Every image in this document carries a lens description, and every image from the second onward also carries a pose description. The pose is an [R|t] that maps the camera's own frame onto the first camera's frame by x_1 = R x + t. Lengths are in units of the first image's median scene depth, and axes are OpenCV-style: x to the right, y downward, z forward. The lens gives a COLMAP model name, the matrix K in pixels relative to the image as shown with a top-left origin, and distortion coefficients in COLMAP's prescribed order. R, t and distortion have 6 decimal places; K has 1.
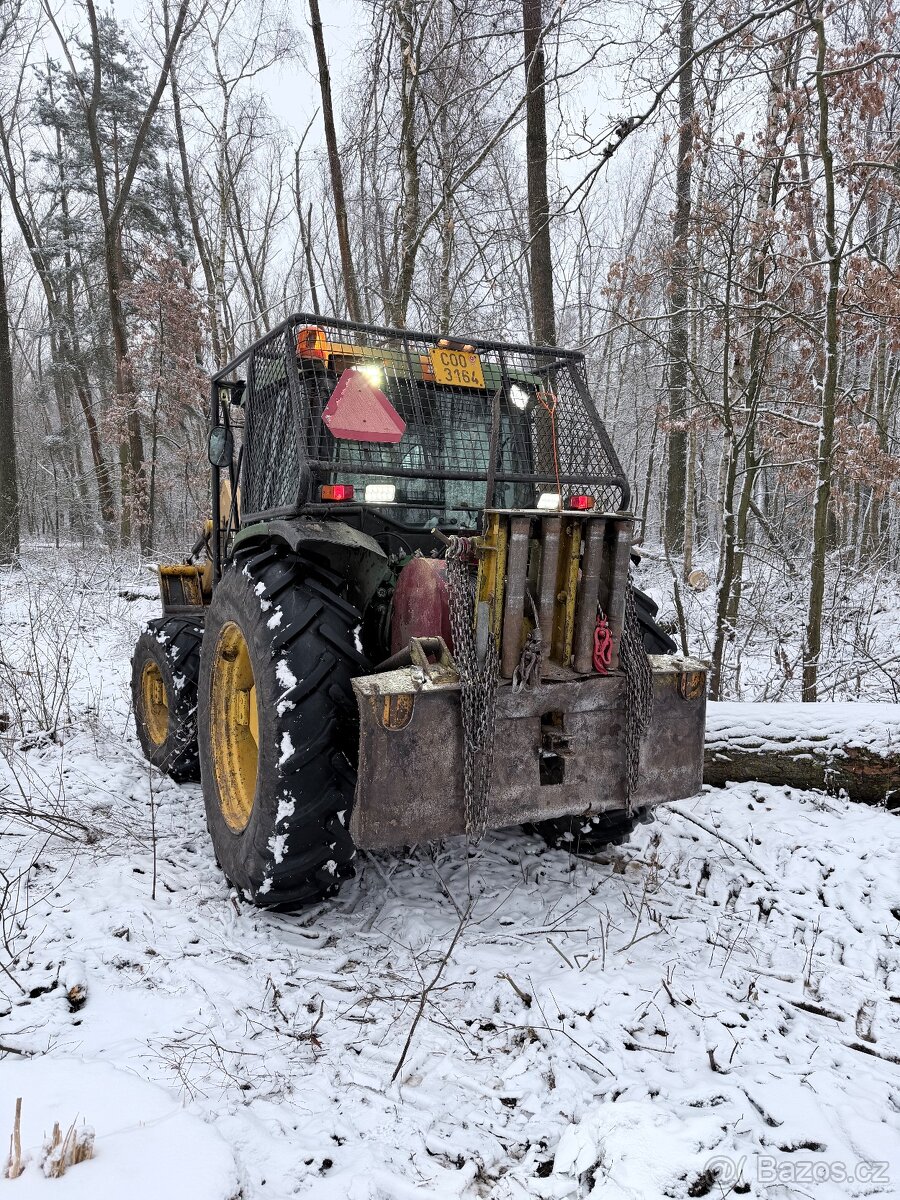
lens RADIAL K [[831.6, 0, 450.0], [0, 831.6, 600.0], [0, 0, 1]] dist [0.082189, -0.103070]
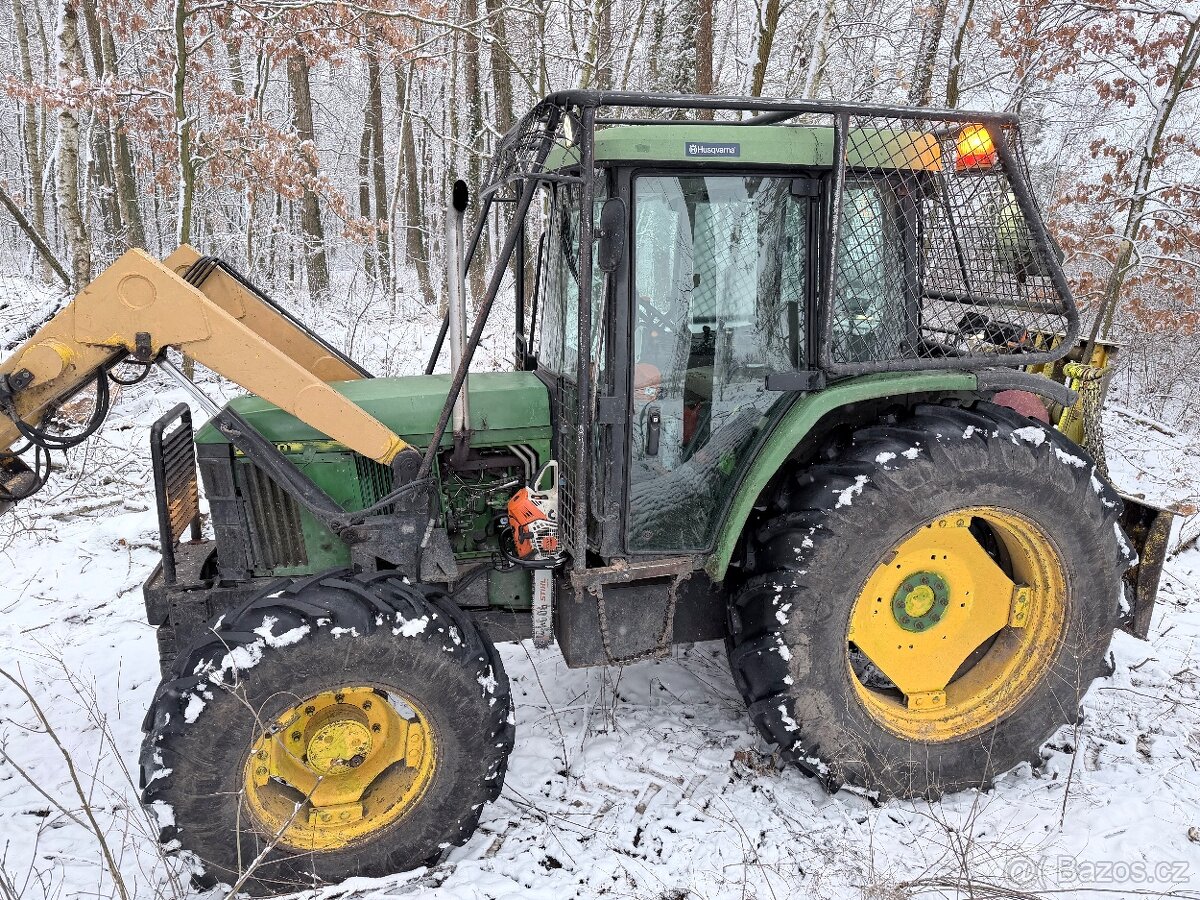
lens RADIAL K [[831.6, 0, 600.0], [0, 831.6, 450.0], [0, 0, 1]] dist [0.082189, -0.103070]
pose [[0.264582, -0.249714, 0.931472, -0.768053], [0.048511, 0.968116, 0.245758, -0.170905], [-0.963142, -0.019836, 0.268260, 0.804914]]
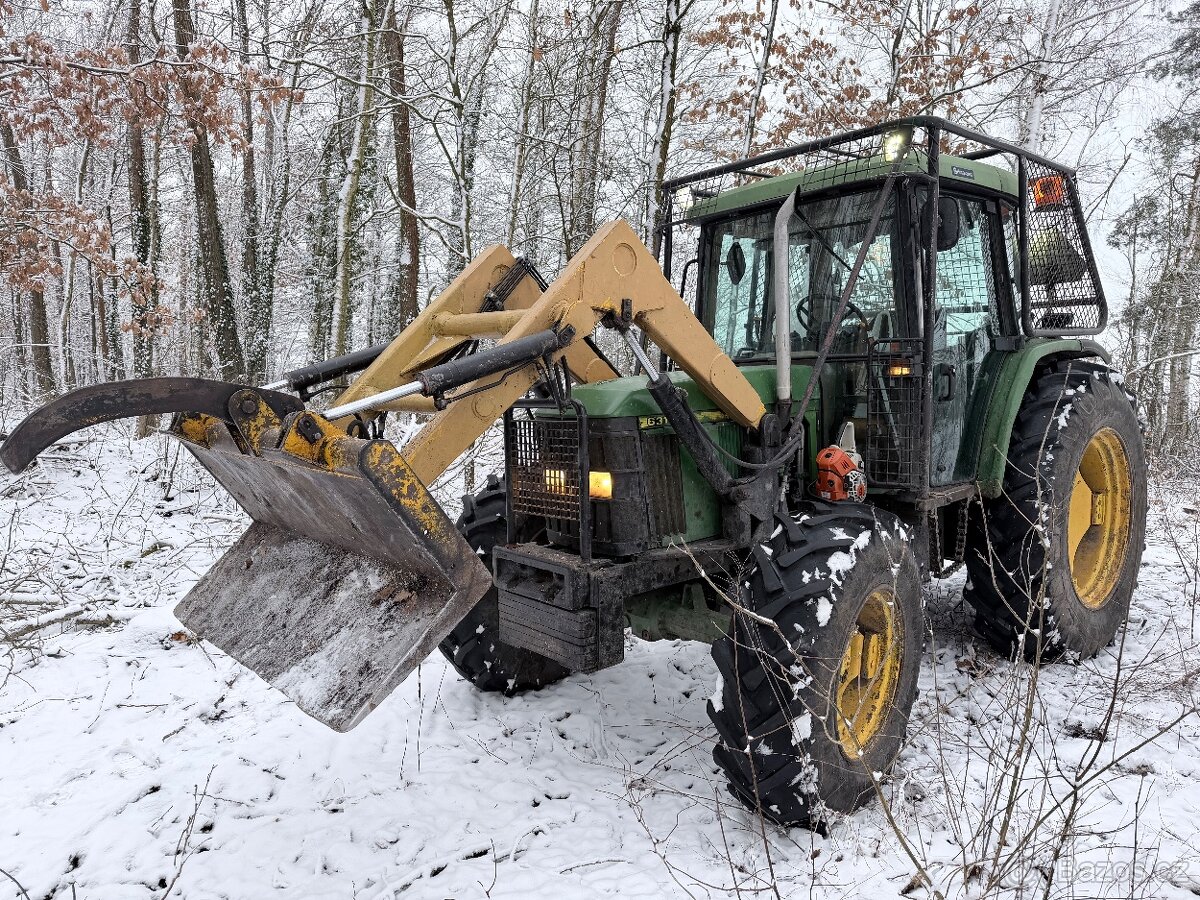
lens RADIAL K [[831.6, 0, 600.0], [0, 831.6, 450.0], [0, 0, 1]] dist [0.082189, -0.103070]
pose [[-0.212721, -0.105619, 0.971388, -0.873893], [0.073764, 0.989568, 0.123749, -0.096551], [-0.974325, 0.097978, -0.202711, 1.361479]]
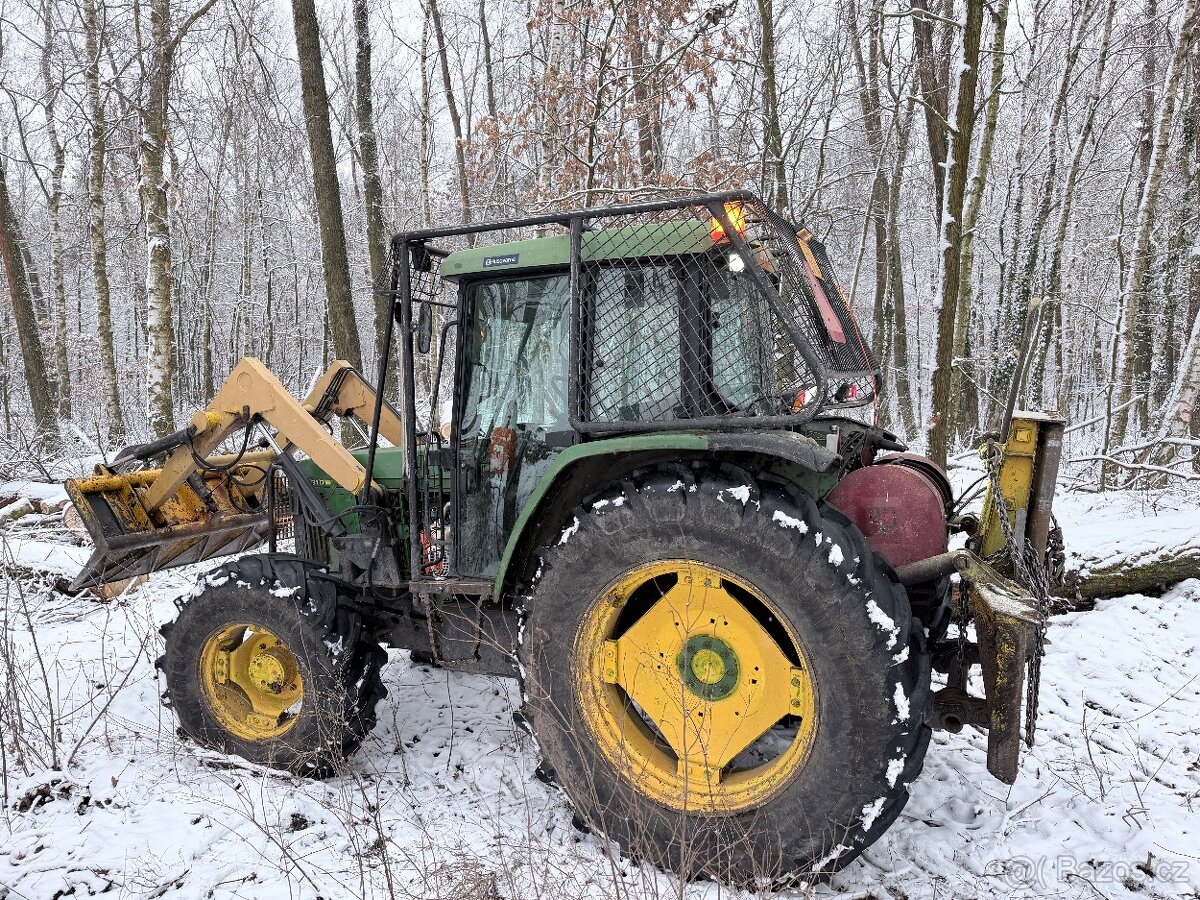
lens RADIAL K [[831.6, 0, 600.0], [0, 831.6, 450.0], [0, 0, 1]] dist [0.082189, -0.103070]
pose [[0.806280, -0.077298, 0.586462, -0.559972], [0.072080, 0.996876, 0.032295, -0.080040], [-0.587126, 0.016233, 0.809333, 0.272110]]
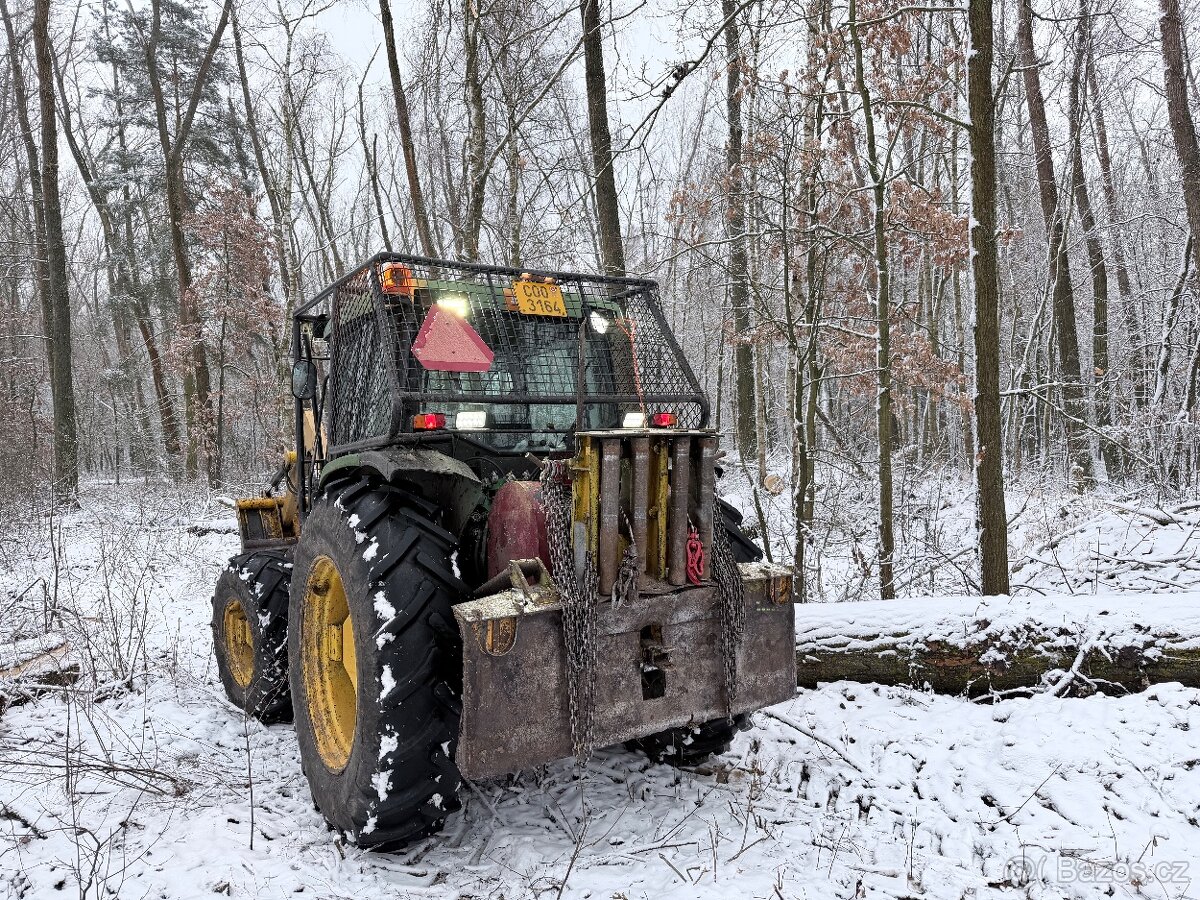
lens RADIAL K [[831.6, 0, 600.0], [0, 831.6, 450.0], [0, 0, 1]] dist [0.082189, -0.103070]
pose [[0.995144, -0.046850, 0.086568, -0.010755], [0.053323, 0.995828, -0.074047, -0.004886], [-0.082737, 0.078303, 0.993490, -0.019300]]
